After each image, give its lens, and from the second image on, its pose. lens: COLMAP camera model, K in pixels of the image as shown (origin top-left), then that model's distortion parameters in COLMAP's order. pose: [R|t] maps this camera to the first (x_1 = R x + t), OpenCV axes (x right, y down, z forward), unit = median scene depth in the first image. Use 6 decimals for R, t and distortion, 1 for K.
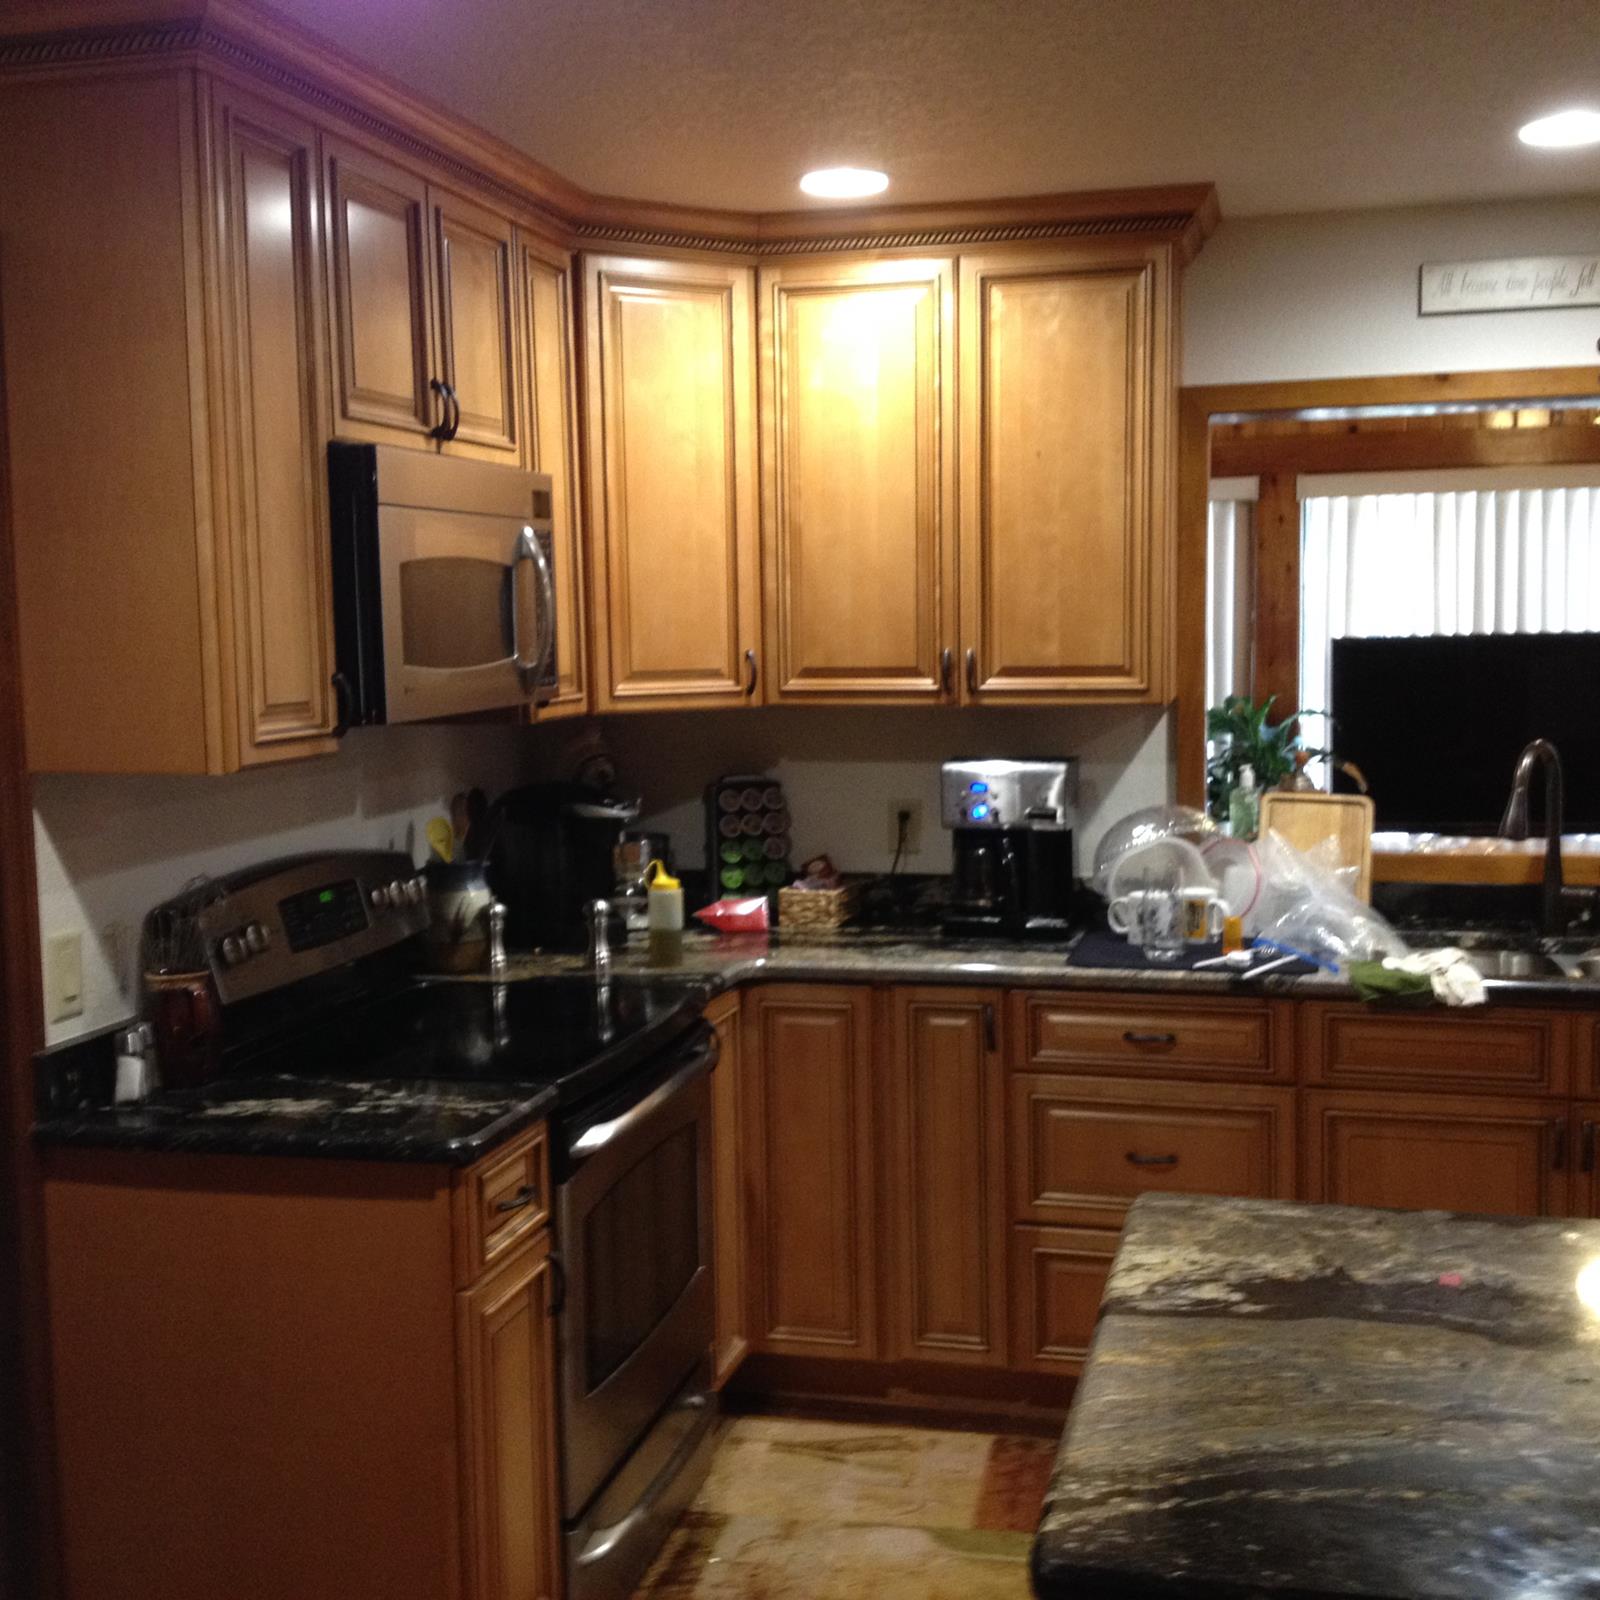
lens RADIAL K [[2006.3, 0, 800.0], [0, 2006.3, 800.0], [0, 0, 1]] dist [0.257976, -0.730589]
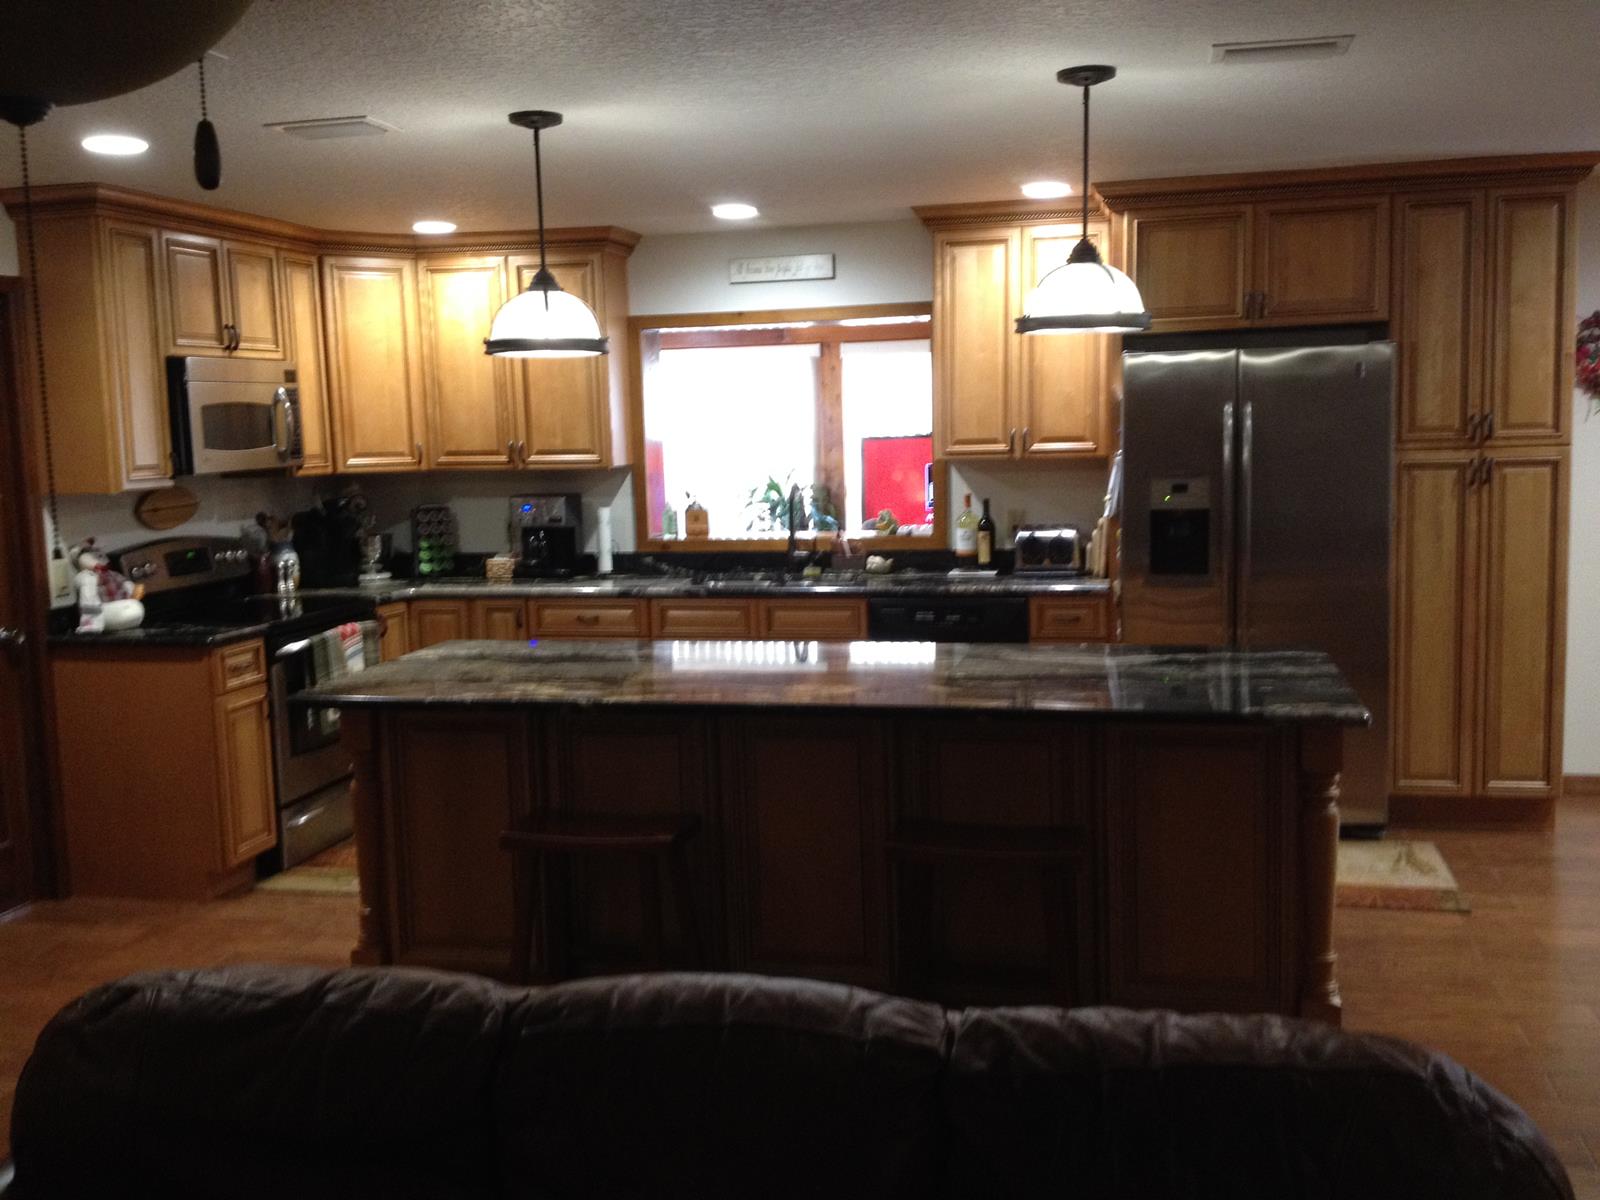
lens RADIAL K [[1527.6, 0, 800.0], [0, 1527.6, 600.0], [0, 0, 1]] dist [0.196743, -0.405415]
pose [[0.999863, -0.012468, 0.010883, 0.370065], [0.012170, 0.999562, 0.026966, 0.052681], [-0.011214, -0.026830, 0.999577, -0.640960]]
